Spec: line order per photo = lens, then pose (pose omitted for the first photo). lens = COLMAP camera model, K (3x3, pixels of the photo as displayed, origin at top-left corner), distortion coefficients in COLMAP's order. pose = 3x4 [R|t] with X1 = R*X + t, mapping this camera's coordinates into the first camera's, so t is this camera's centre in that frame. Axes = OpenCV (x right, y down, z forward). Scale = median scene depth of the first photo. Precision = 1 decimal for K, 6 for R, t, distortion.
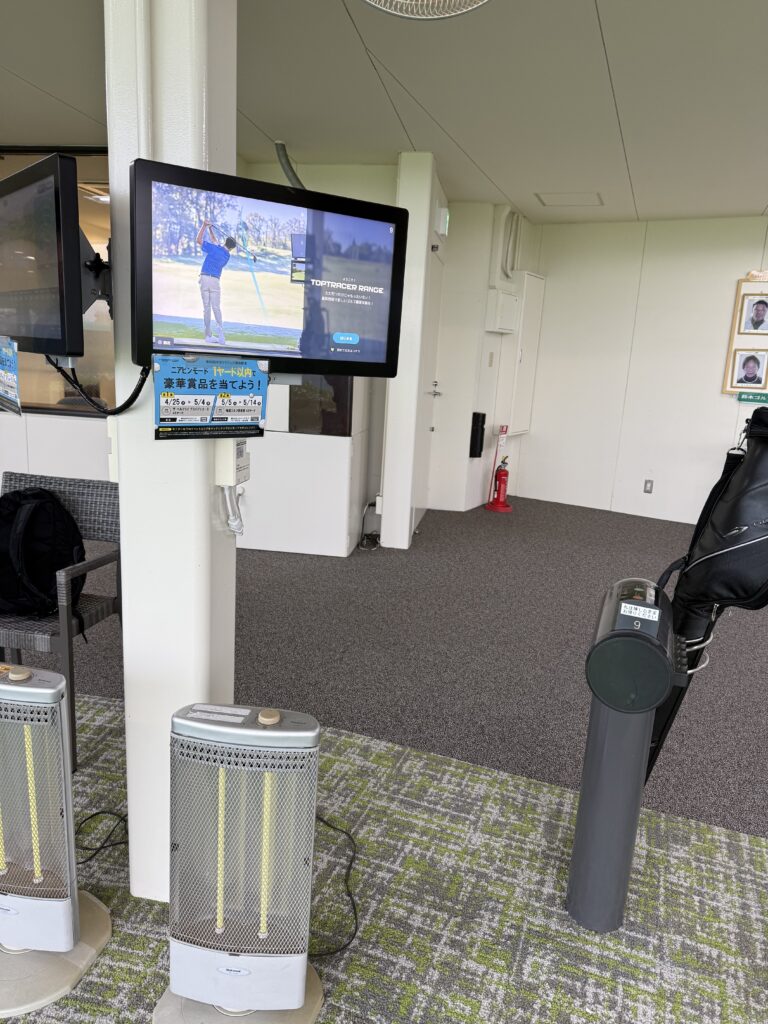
lens RADIAL K [[711.5, 0, 390.1], [0, 711.5, 512.8], [0, 0, 1]] dist [-0.023279, 0.002958]
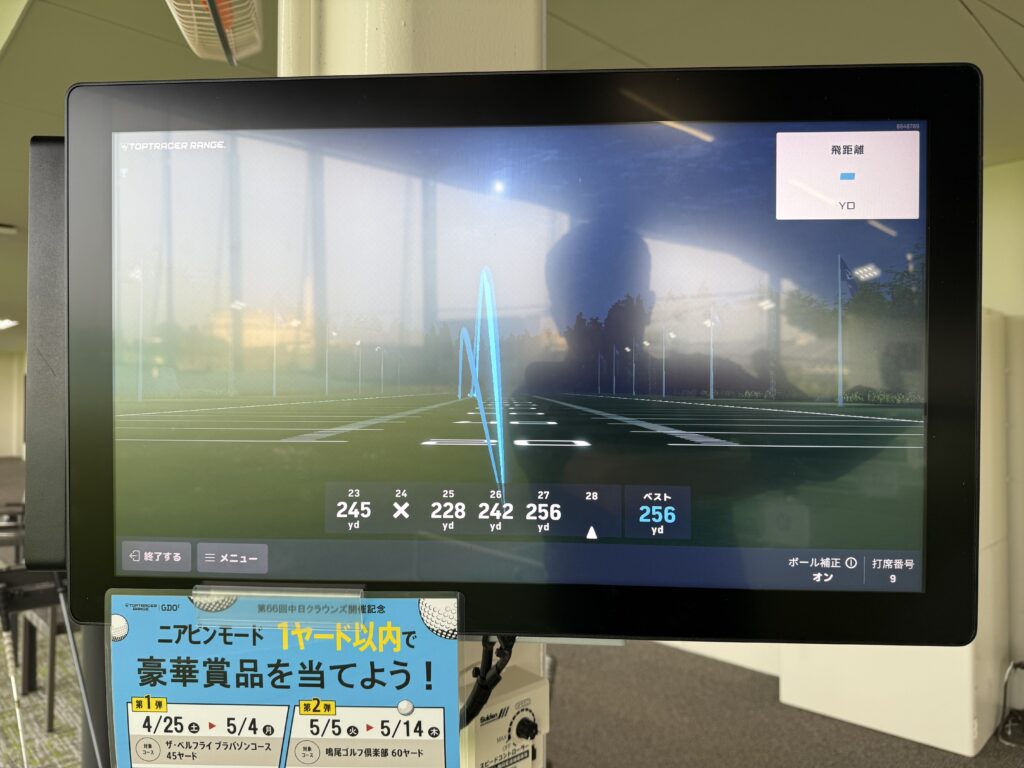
lens RADIAL K [[711.5, 0, 517.8], [0, 711.5, 388.1], [0, 0, 1]] dist [-0.023279, 0.002958]
pose [[0.791481, -0.073562, -0.606750, 0.048418], [-0.076582, 0.972971, -0.217860, -0.250155], [0.606377, 0.218898, 0.764455, 0.795179]]
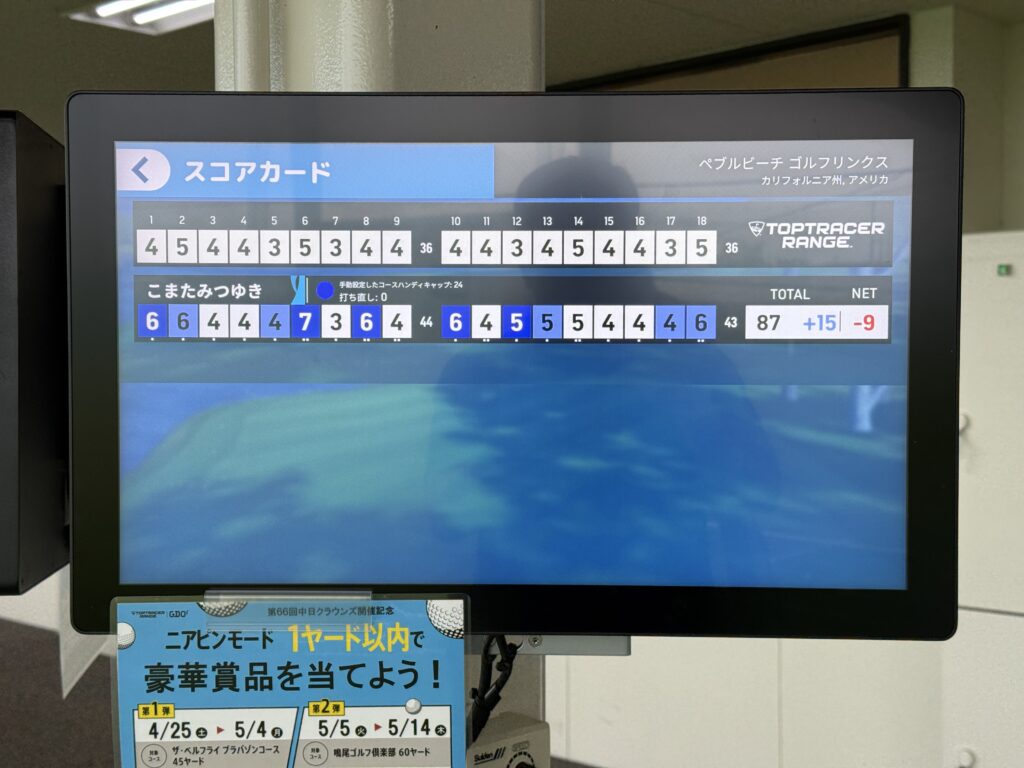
lens RADIAL K [[1433.4, 0, 513.3], [0, 1433.4, 384.5], [0, 0, 1]] dist [0.083701, 0.000000]
pose [[0.806246, -0.060137, -0.588516, 0.252546], [-0.069813, 0.978196, -0.195598, -0.192328], [0.587446, 0.198786, 0.784468, 0.501263]]
